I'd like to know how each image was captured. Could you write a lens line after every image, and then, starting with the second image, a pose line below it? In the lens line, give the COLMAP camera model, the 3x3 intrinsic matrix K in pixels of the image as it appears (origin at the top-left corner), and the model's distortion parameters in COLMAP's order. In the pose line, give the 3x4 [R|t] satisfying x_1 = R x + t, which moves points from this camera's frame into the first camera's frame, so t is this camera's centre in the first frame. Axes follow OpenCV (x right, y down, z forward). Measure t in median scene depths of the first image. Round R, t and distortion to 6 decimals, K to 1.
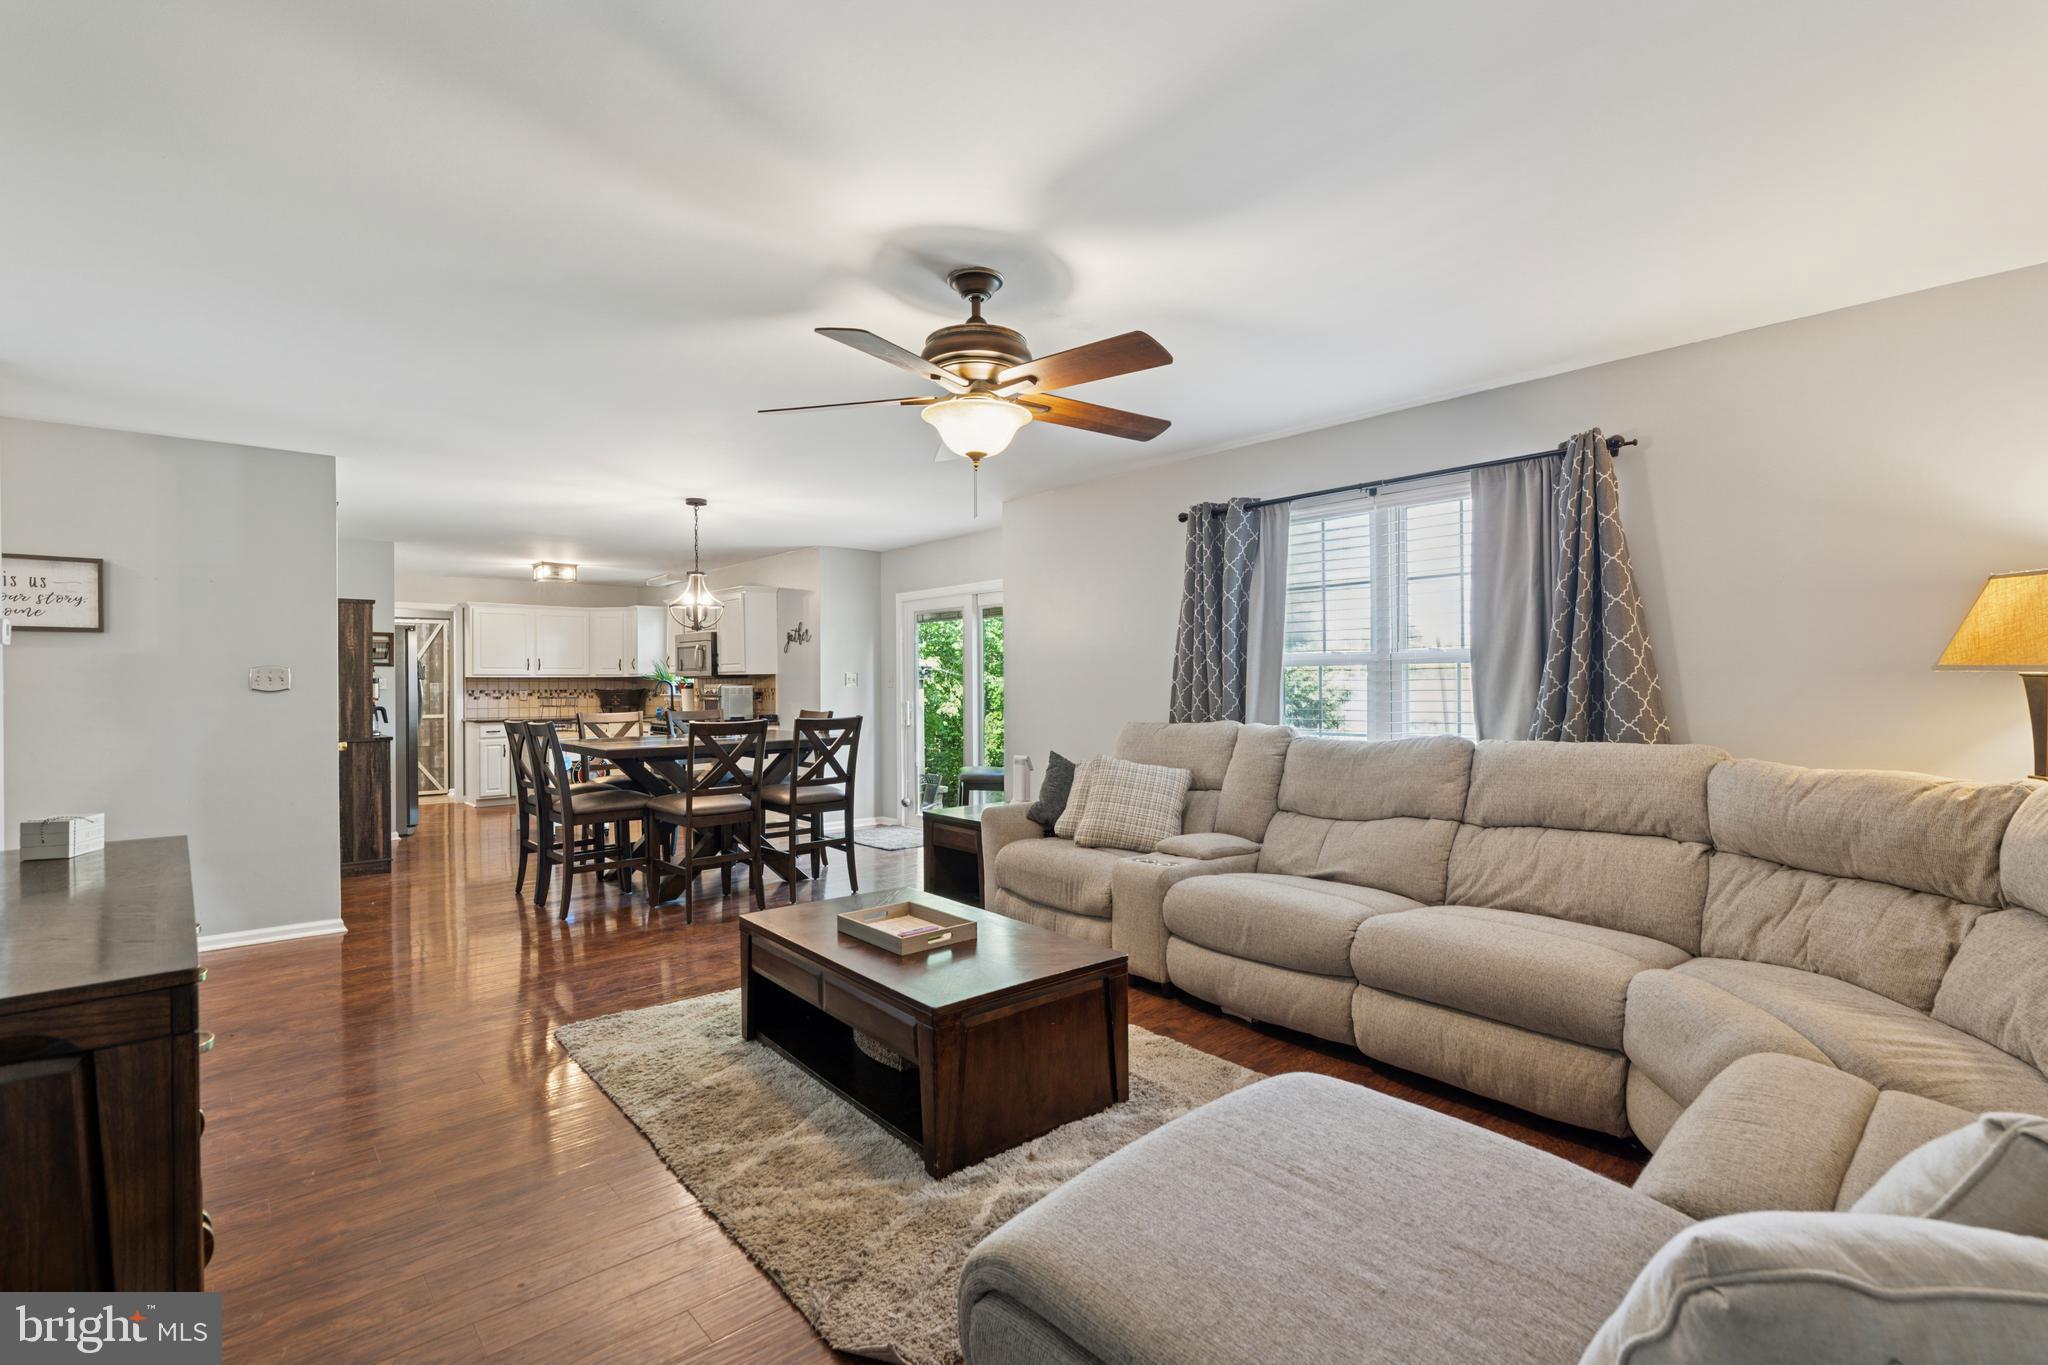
lens RADIAL K [[939.4, 0, 1016.7], [0, 939.4, 683.4], [0, 0, 1]] dist [0.003670, 0.001287]
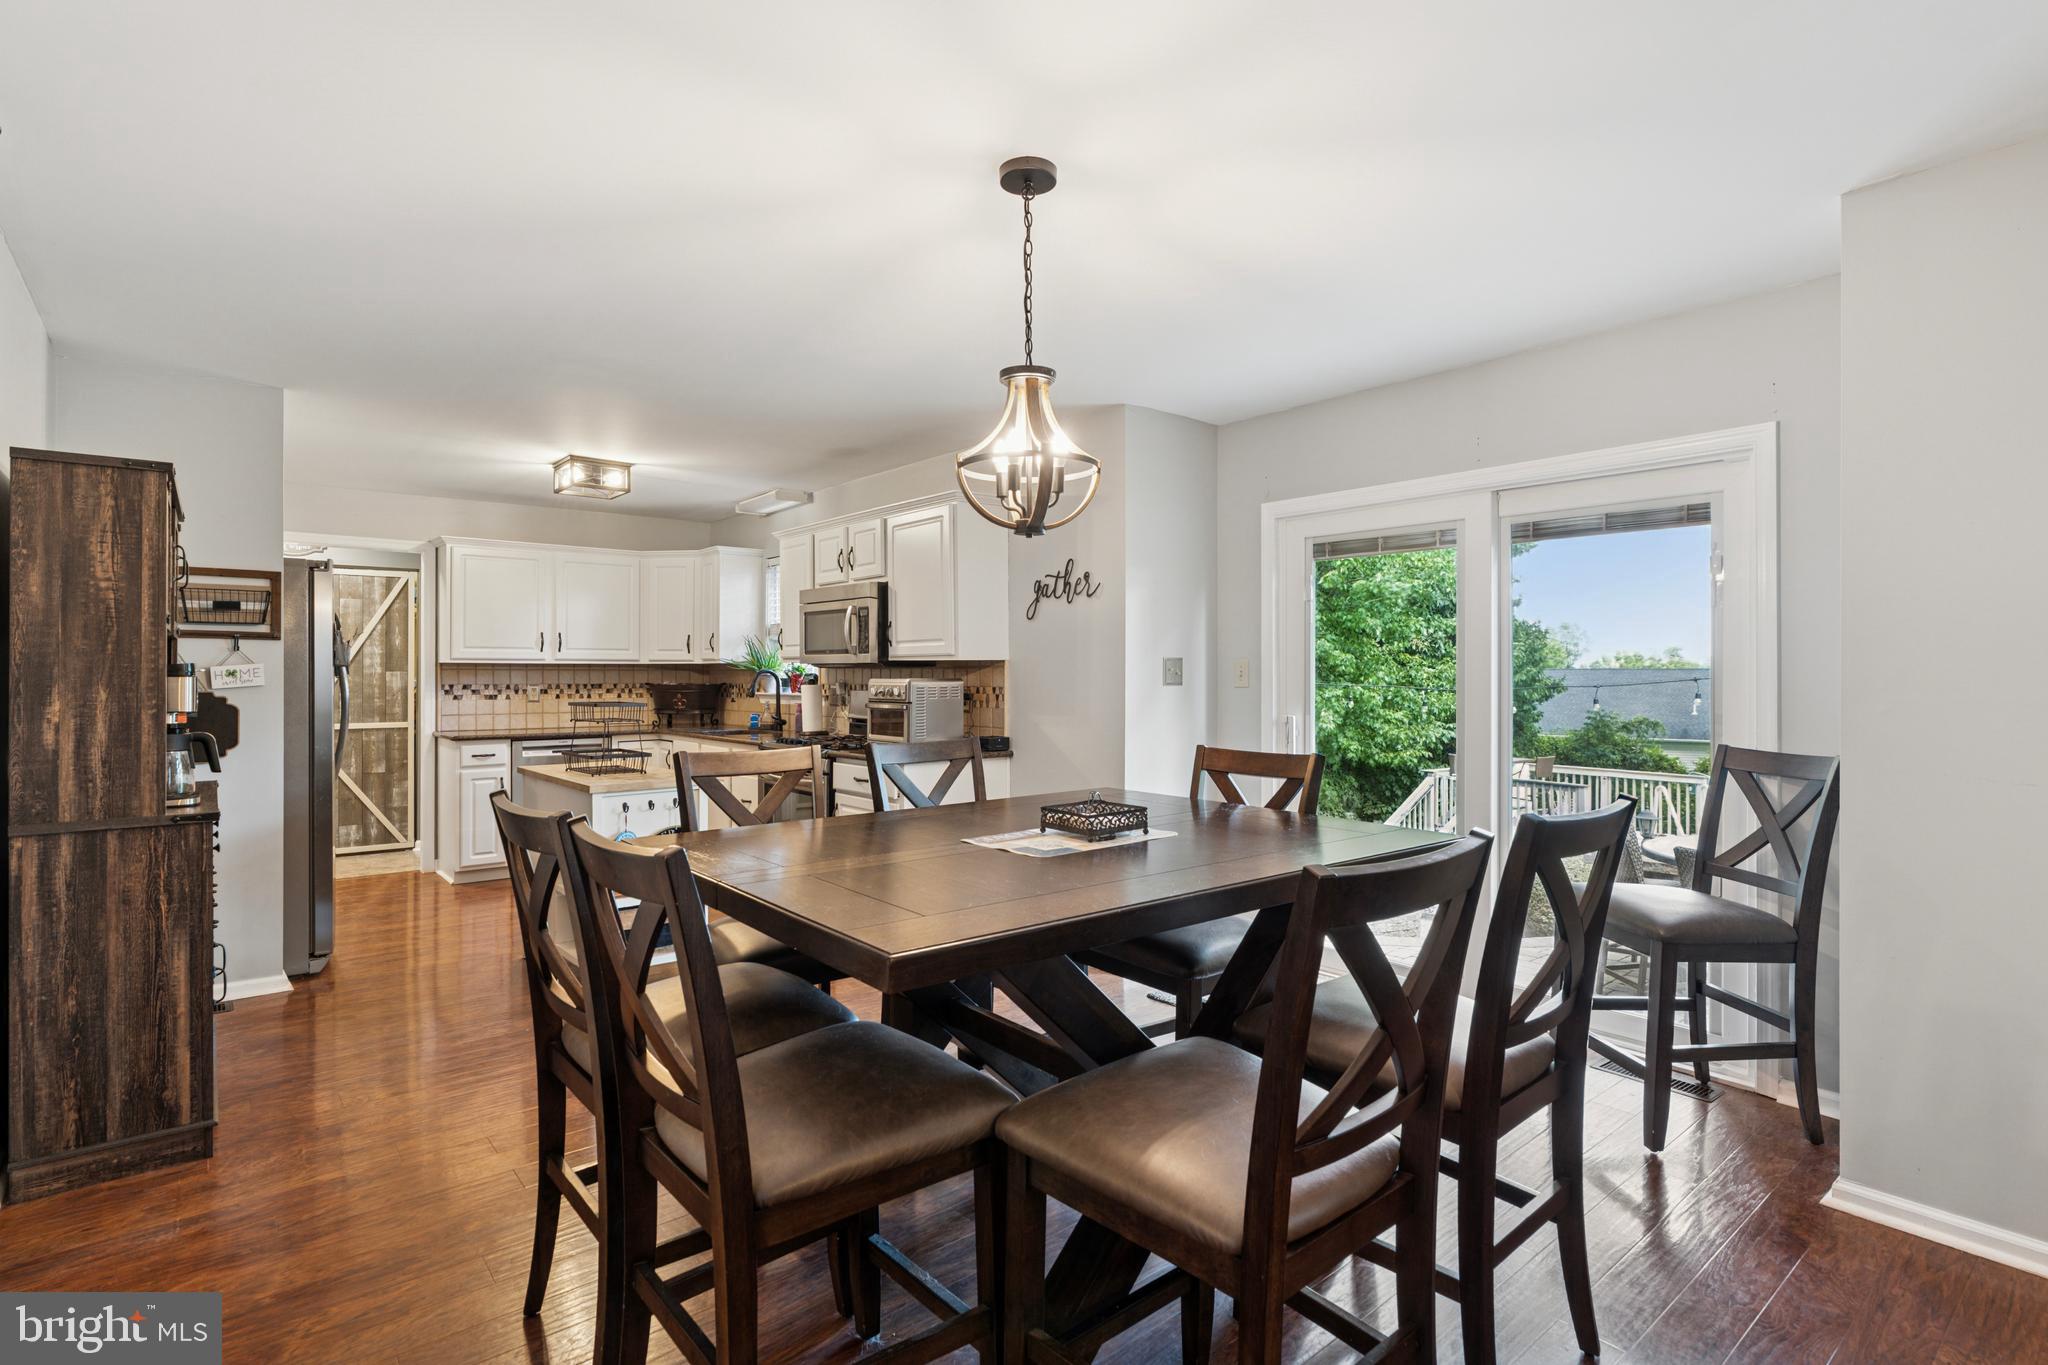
lens RADIAL K [[1011.8, 0, 1025.8], [0, 1011.8, 672.5], [0, 0, 1]] dist [0.000349, 0.000837]
pose [[0.999690, 0.005869, -0.024191, -0.225525], [-0.005878, 0.999983, -0.000304, -0.002631], [0.024189, 0.000446, 0.999707, 0.418287]]
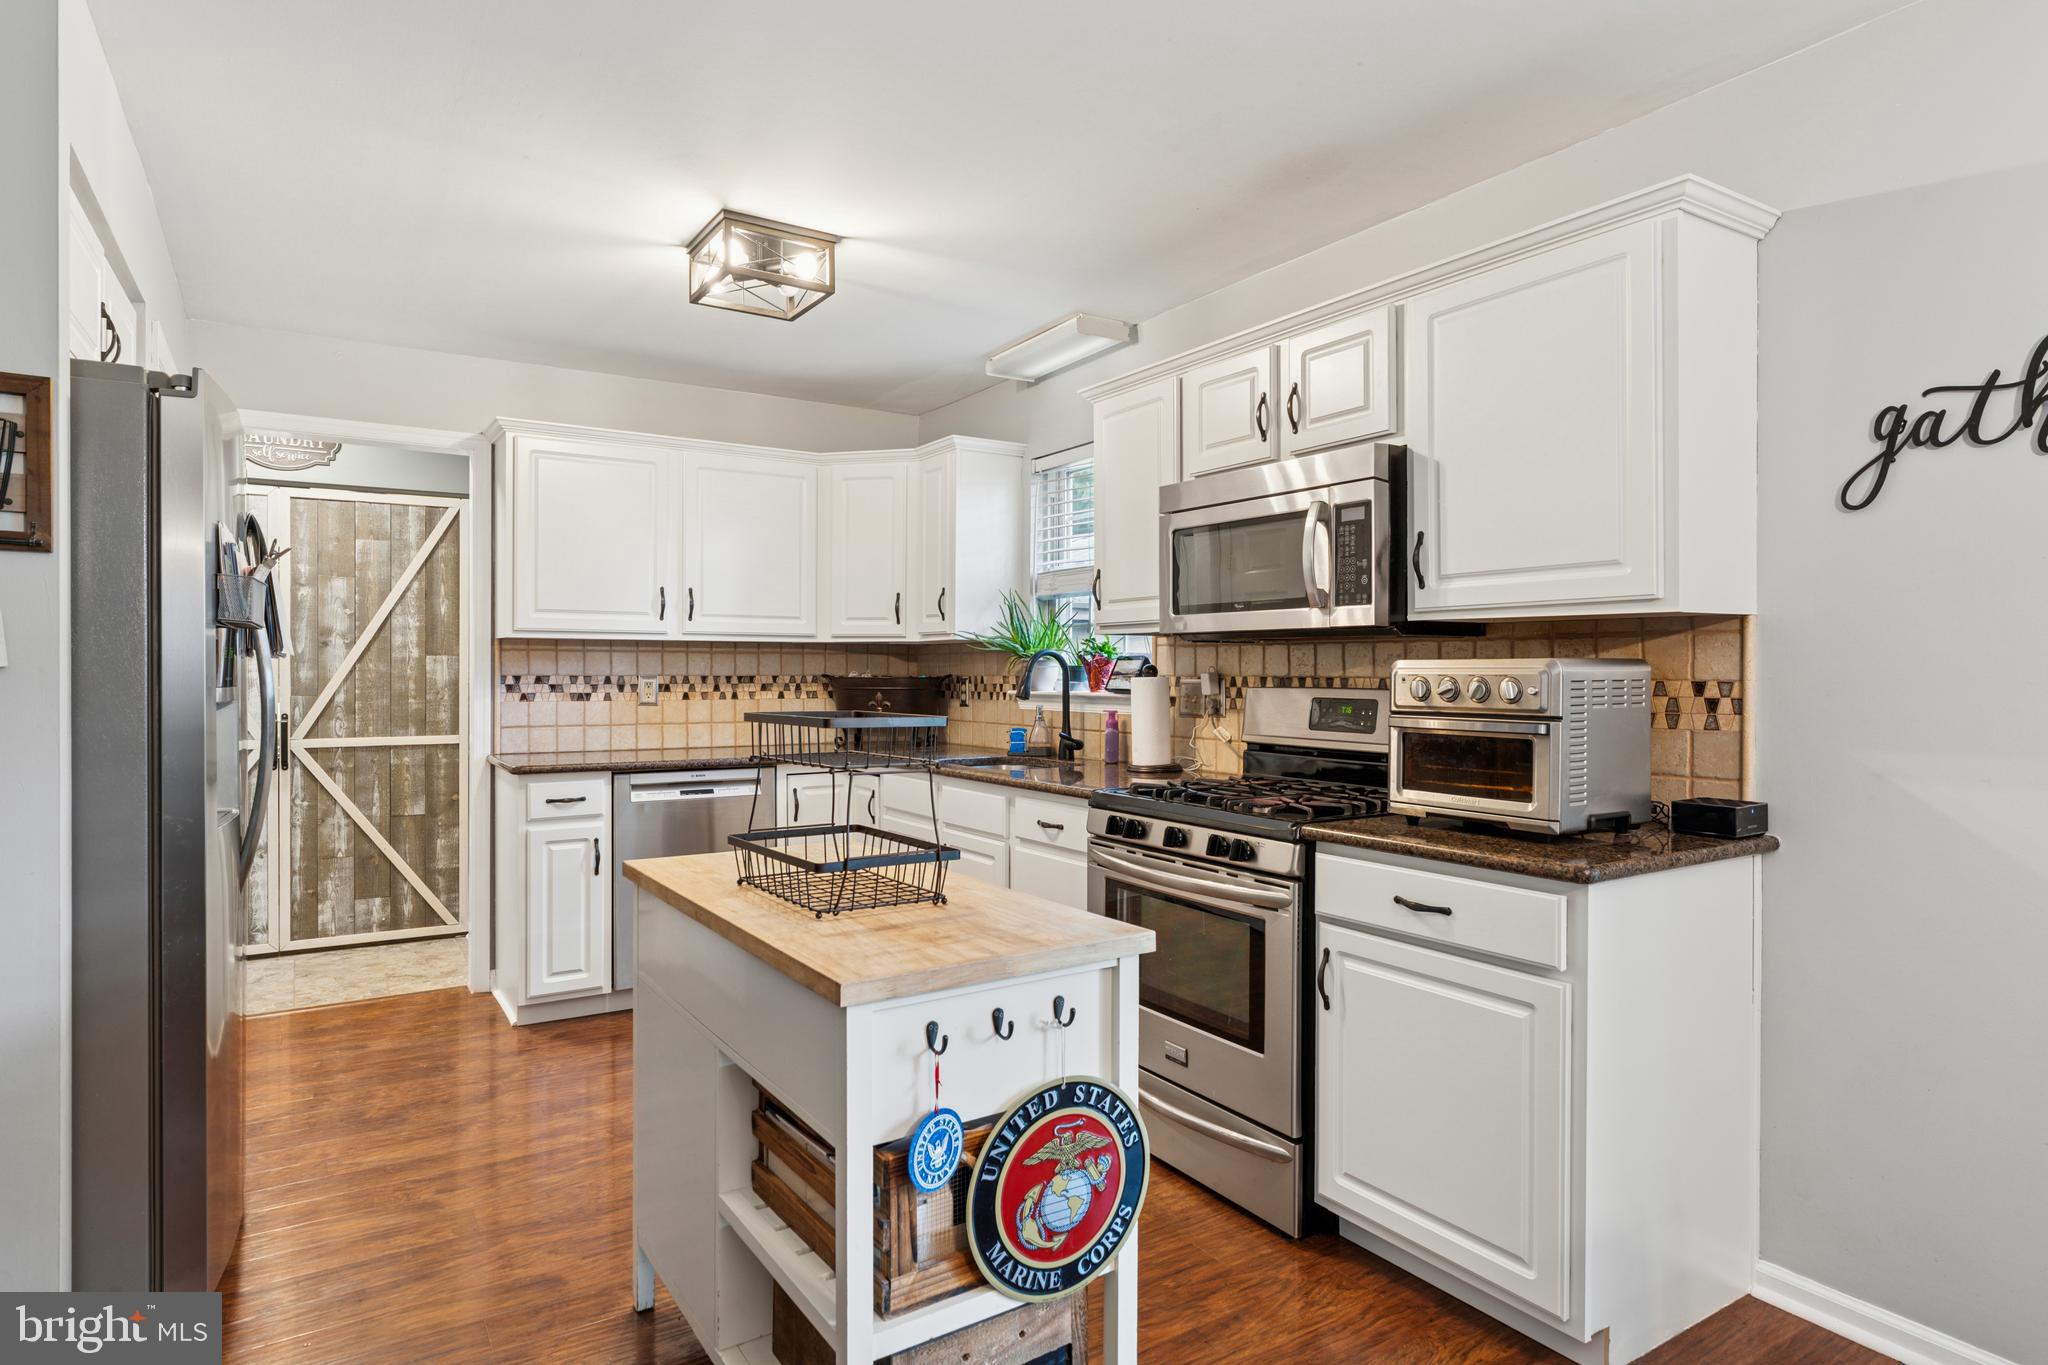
lens RADIAL K [[1137.0, 0, 1031.7], [0, 1137.0, 677.7], [0, 0, 1]] dist [-0.002665, -0.000543]
pose [[0.989668, 0.008785, -0.143110, -0.374743], [-0.007682, 0.999936, 0.008253, 0.003810], [0.143173, -0.007068, 0.989672, 0.697591]]
